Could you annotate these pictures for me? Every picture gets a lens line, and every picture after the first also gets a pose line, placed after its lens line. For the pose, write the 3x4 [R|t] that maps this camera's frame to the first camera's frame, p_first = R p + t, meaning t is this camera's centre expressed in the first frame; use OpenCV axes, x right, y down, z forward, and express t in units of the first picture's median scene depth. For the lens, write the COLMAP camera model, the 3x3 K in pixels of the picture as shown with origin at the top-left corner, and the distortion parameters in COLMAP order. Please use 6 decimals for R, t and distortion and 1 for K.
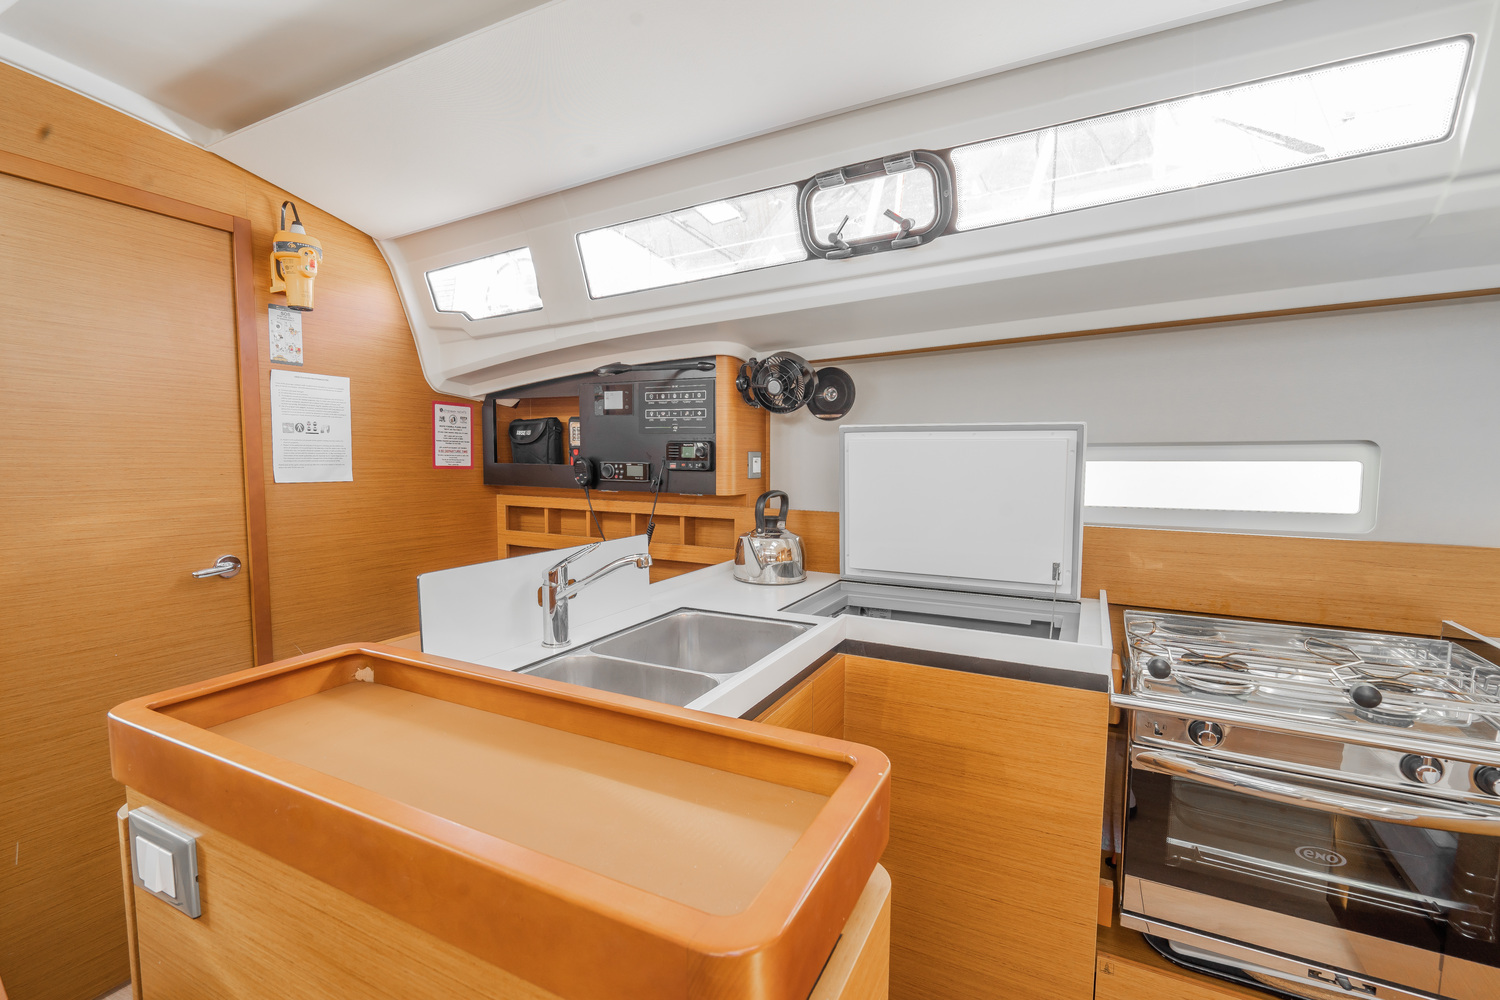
lens RADIAL K [[679.4, 0, 750.4], [0, 679.4, 506.1], [0, 0, 1]] dist [0.000267, 0.000015]
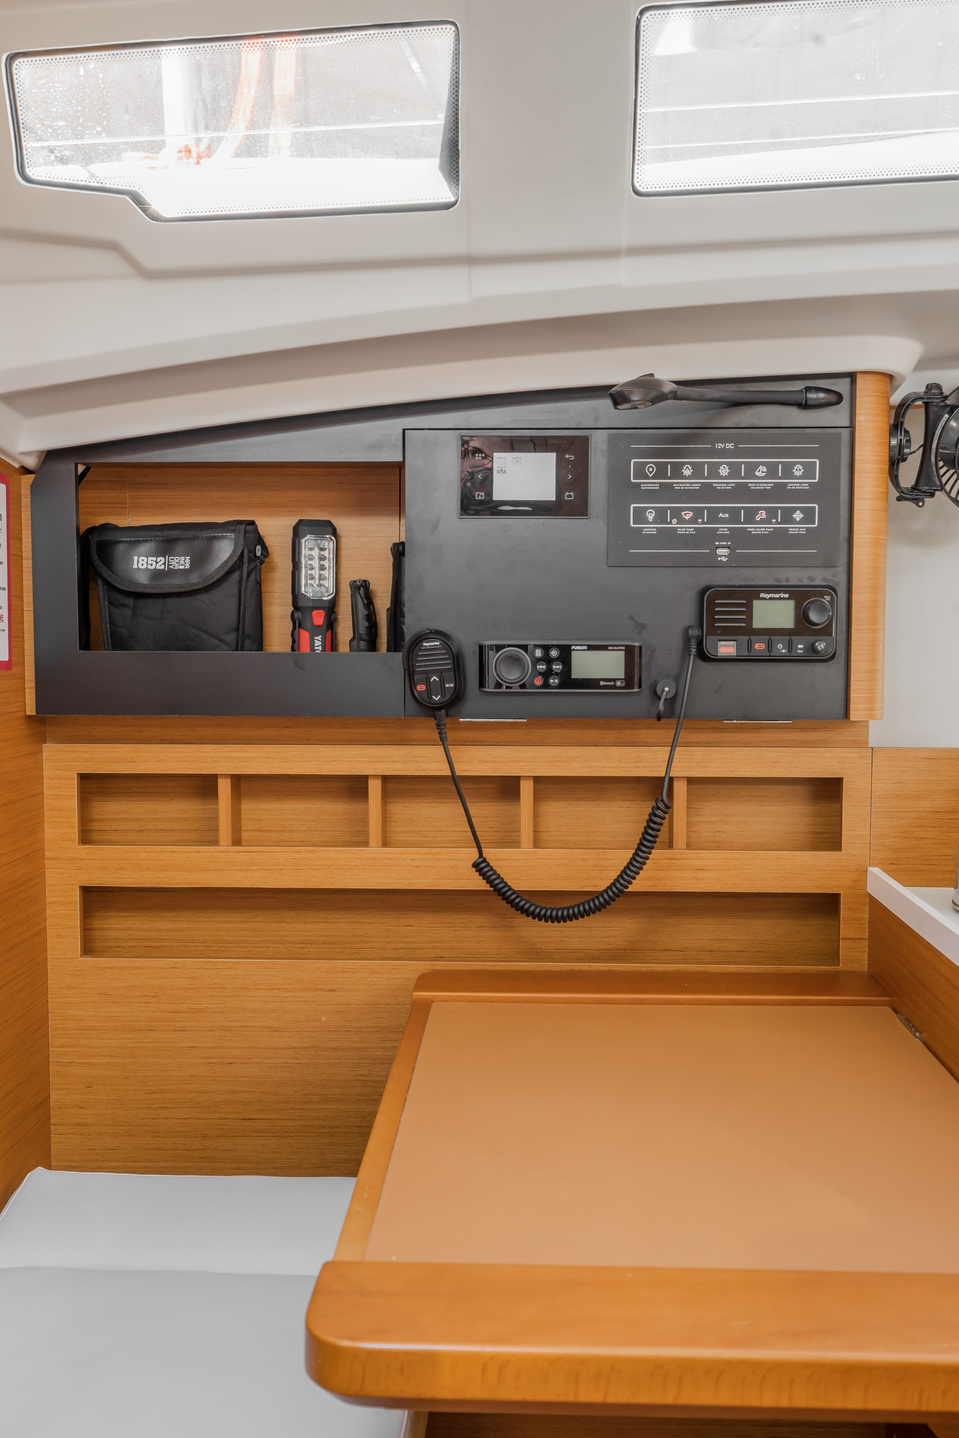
lens RADIAL K [[1463.3, 0, 479.5], [0, 1463.3, 719.0], [0, 0, 1]] dist [0.019956, 0.004474]
pose [[0.909239, -0.034281, 0.414861, -0.595919], [0.039280, 0.999222, -0.003521, -0.022370], [-0.414418, 0.019497, 0.909878, 0.299010]]
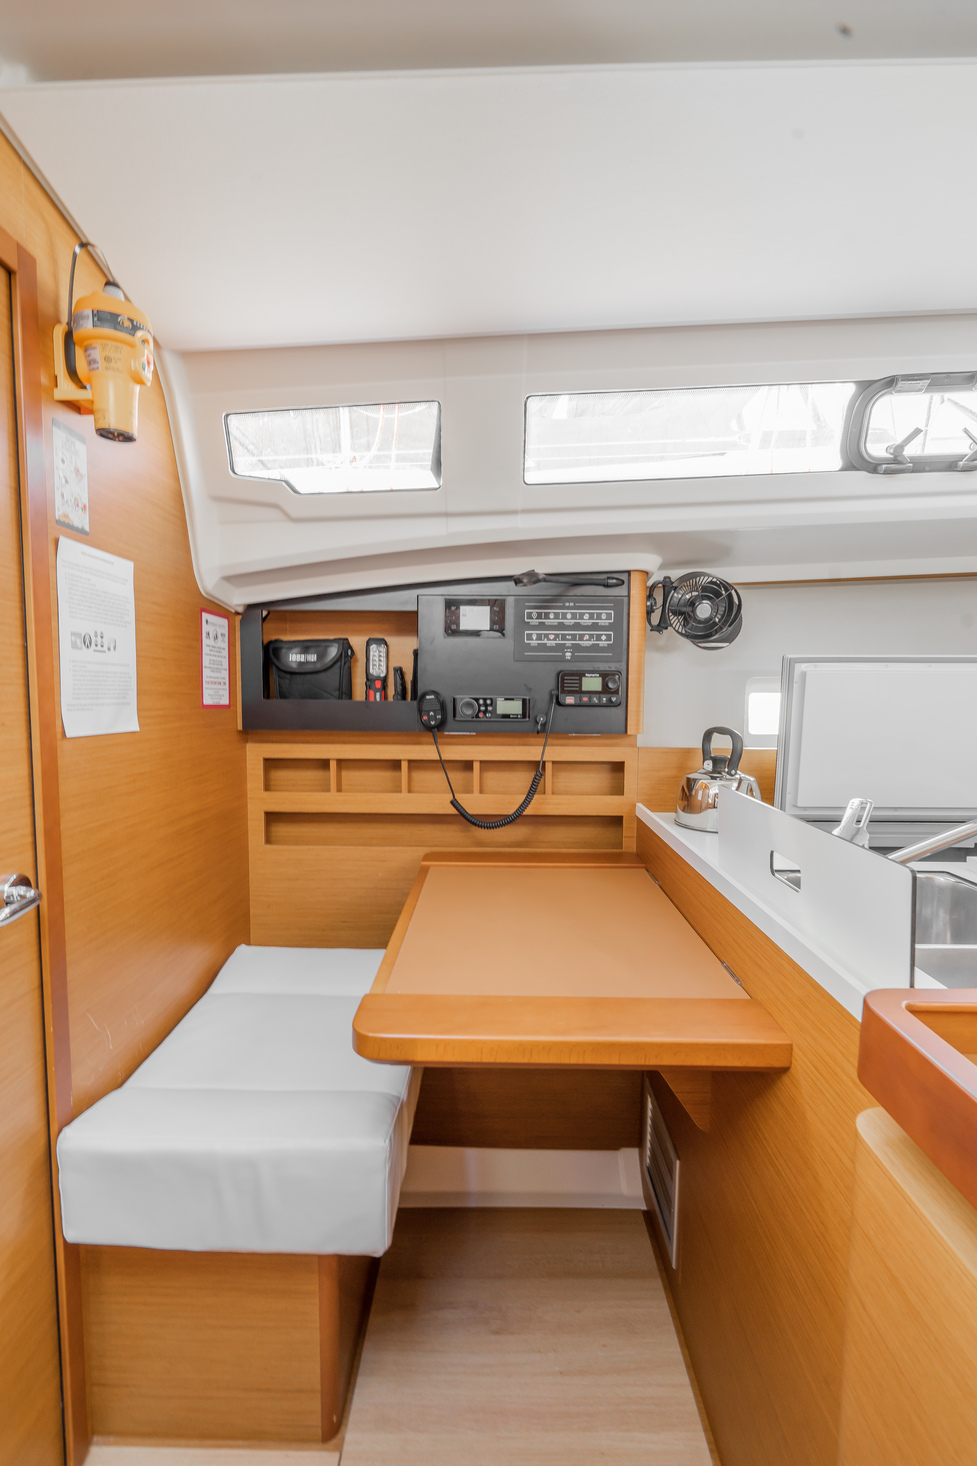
lens RADIAL K [[676.4, 0, 488.5], [0, 676.4, 733.0], [0, 0, 1]] dist [-0.002145, -0.000018]
pose [[0.899734, -0.030773, 0.435353, -0.564692], [0.034797, 0.999394, -0.001272, -0.022524], [-0.435050, 0.016294, 0.900259, 0.307920]]
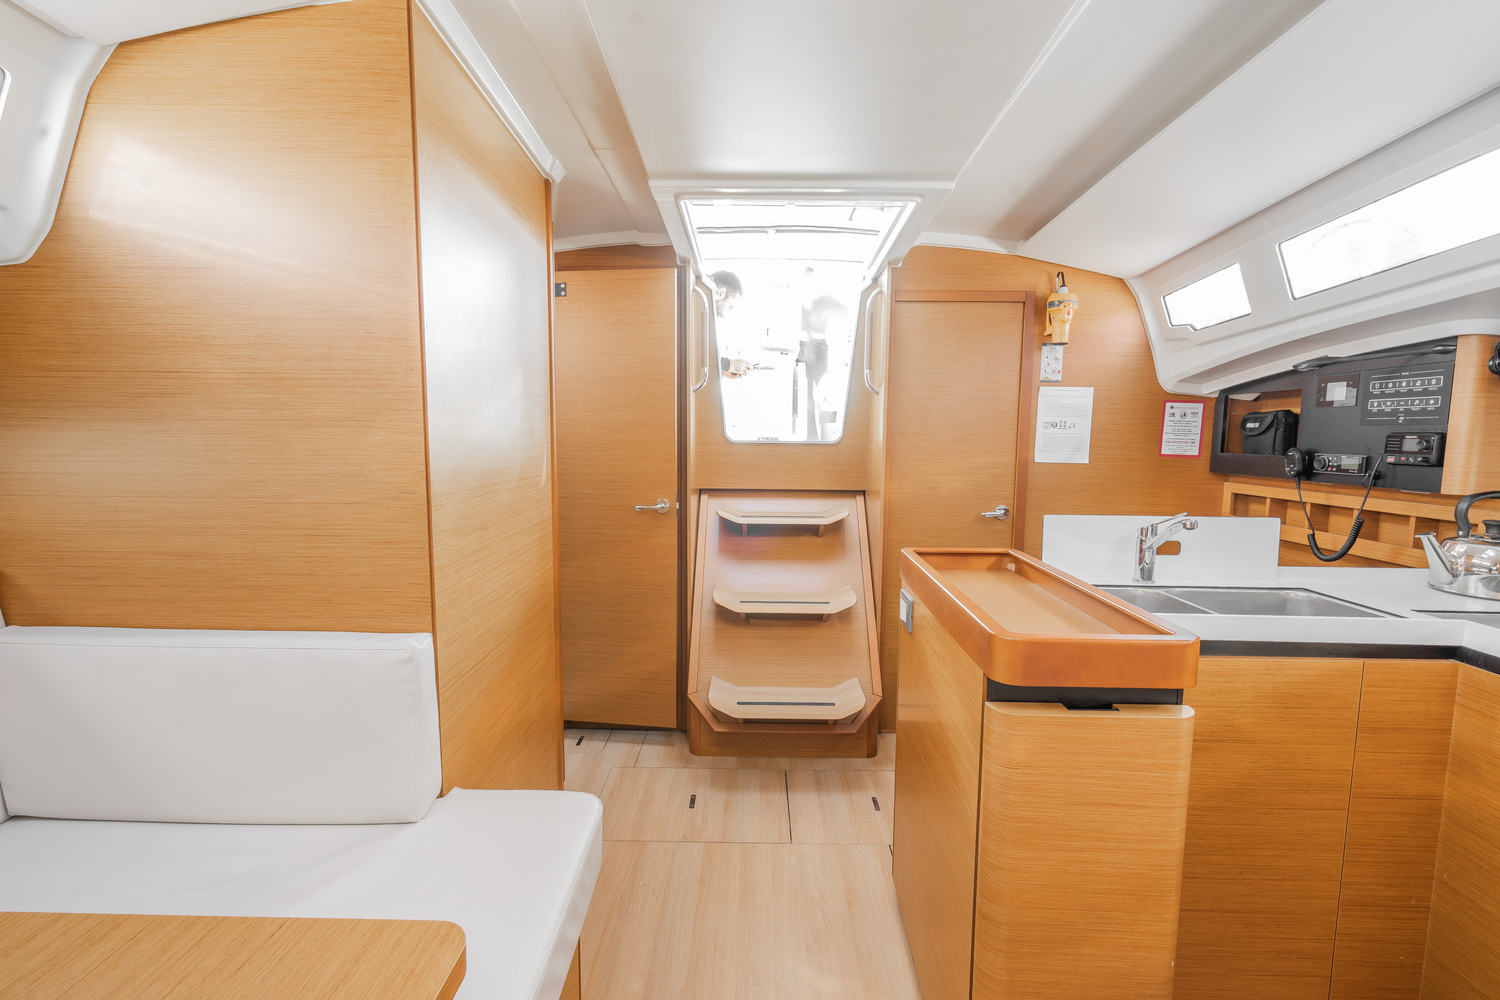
lens RADIAL K [[679.4, 0, 750.4], [0, 679.4, 506.1], [0, 0, 1]] dist [0.000267, 0.000015]
pose [[0.423848, 0.092844, -0.900962, 0.362245], [-0.079883, 0.994688, 0.064922, 0.014233], [0.902204, 0.044455, 0.429013, -0.192243]]
